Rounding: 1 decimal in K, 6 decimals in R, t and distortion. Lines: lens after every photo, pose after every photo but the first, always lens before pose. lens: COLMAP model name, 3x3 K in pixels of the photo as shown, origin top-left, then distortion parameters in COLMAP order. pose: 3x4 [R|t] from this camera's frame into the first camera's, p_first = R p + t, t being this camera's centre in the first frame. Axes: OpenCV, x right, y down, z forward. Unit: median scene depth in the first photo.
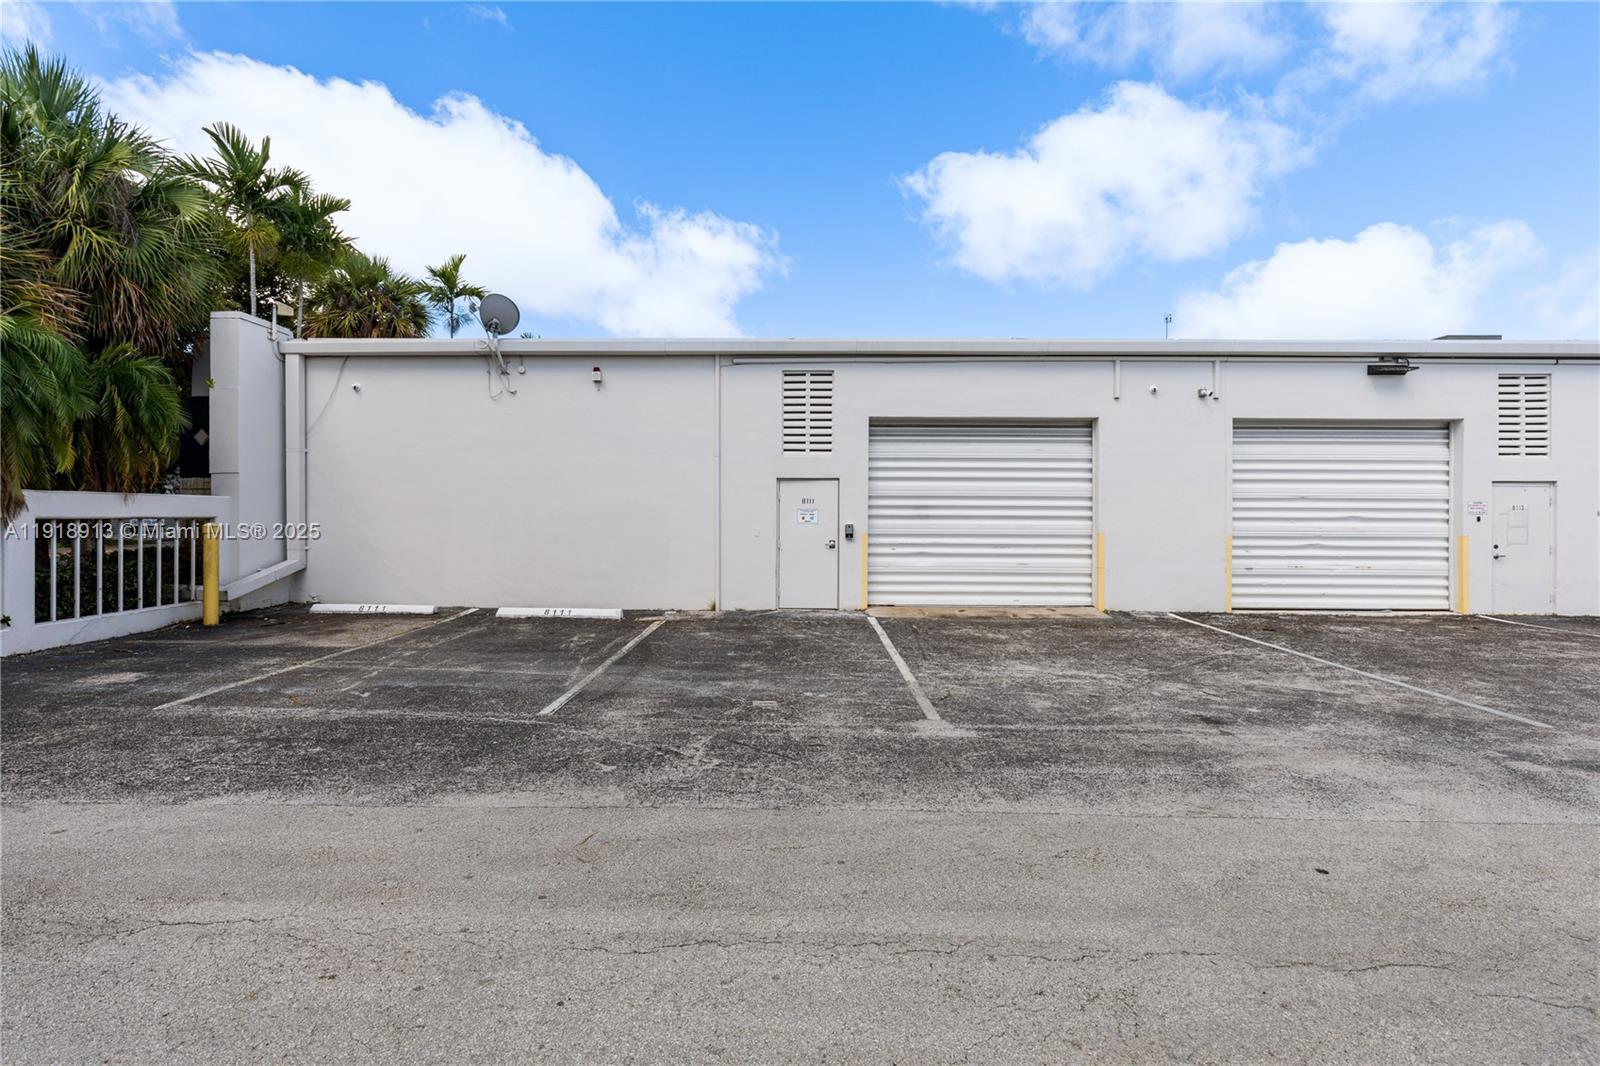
lens RADIAL K [[782.7, 0, 796.7], [0, 782.7, 528.9], [0, 0, 1]] dist [-0.005209, 0.000216]
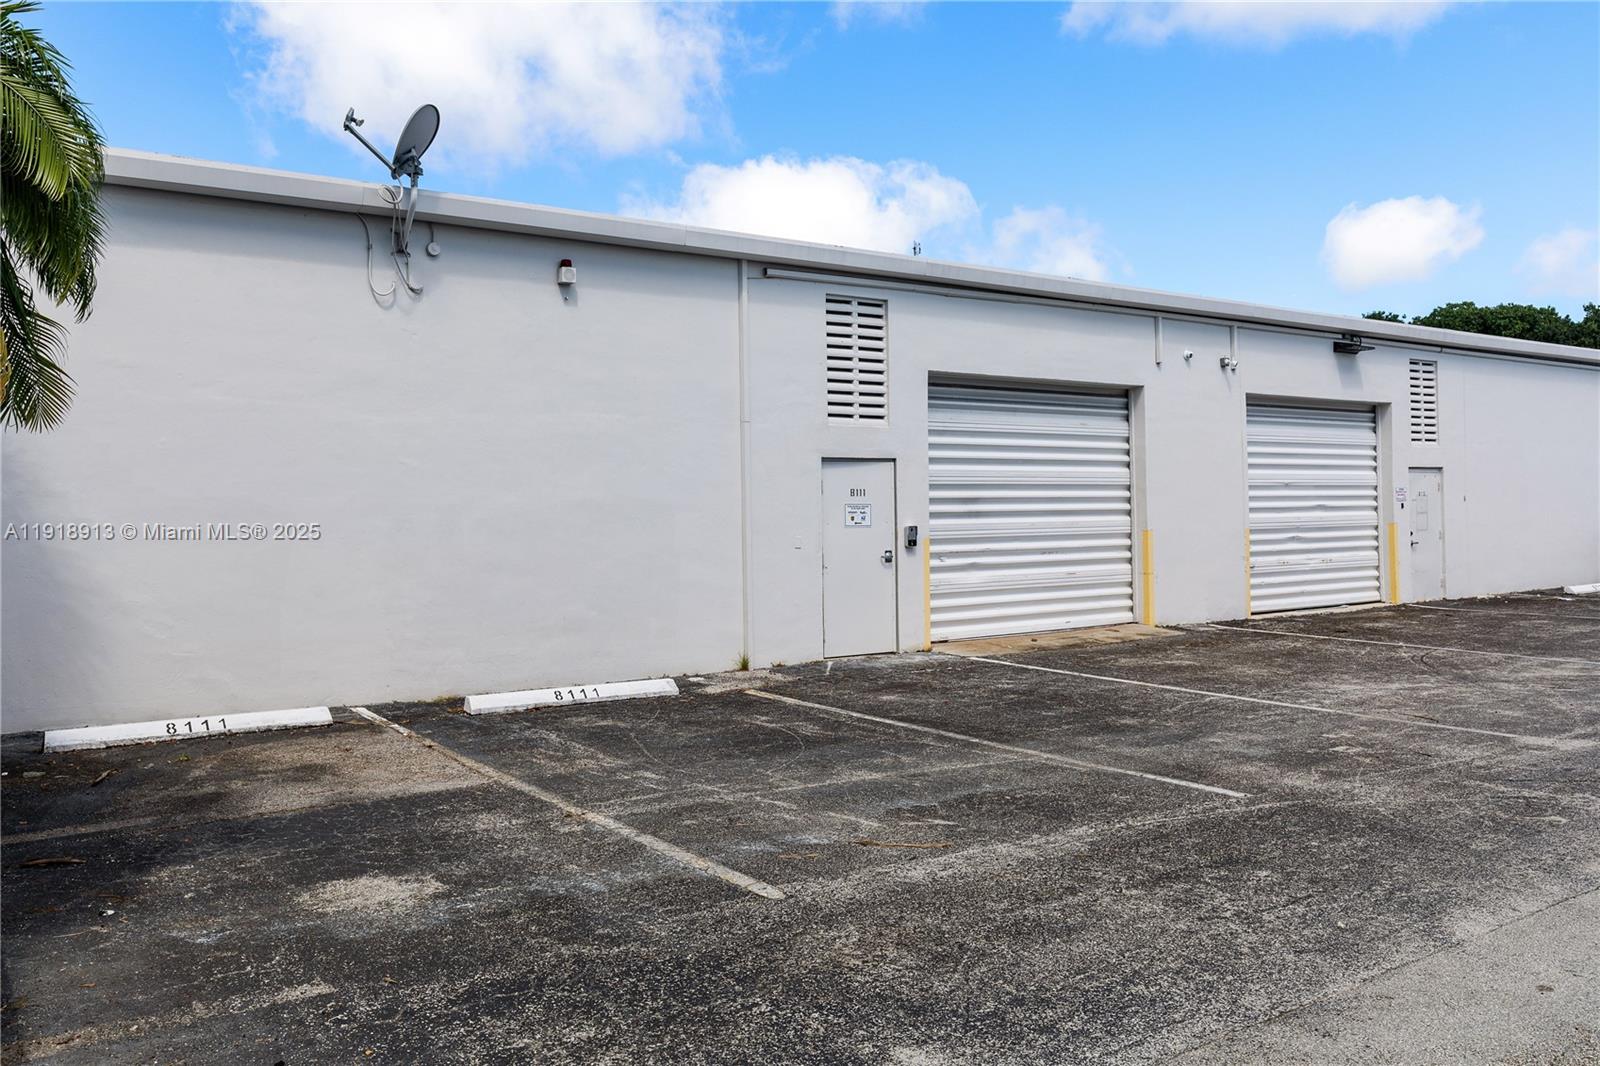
lens RADIAL K [[1252.3, 0, 800.2], [0, 1252.3, 526.8], [0, 0, 1]] dist [-0.006177, -0.007619]
pose [[0.812023, -0.023356, 0.583158, -0.651347], [0.034122, 0.999390, -0.007488, -0.000329], [-0.582627, 0.025978, 0.812324, 0.166384]]
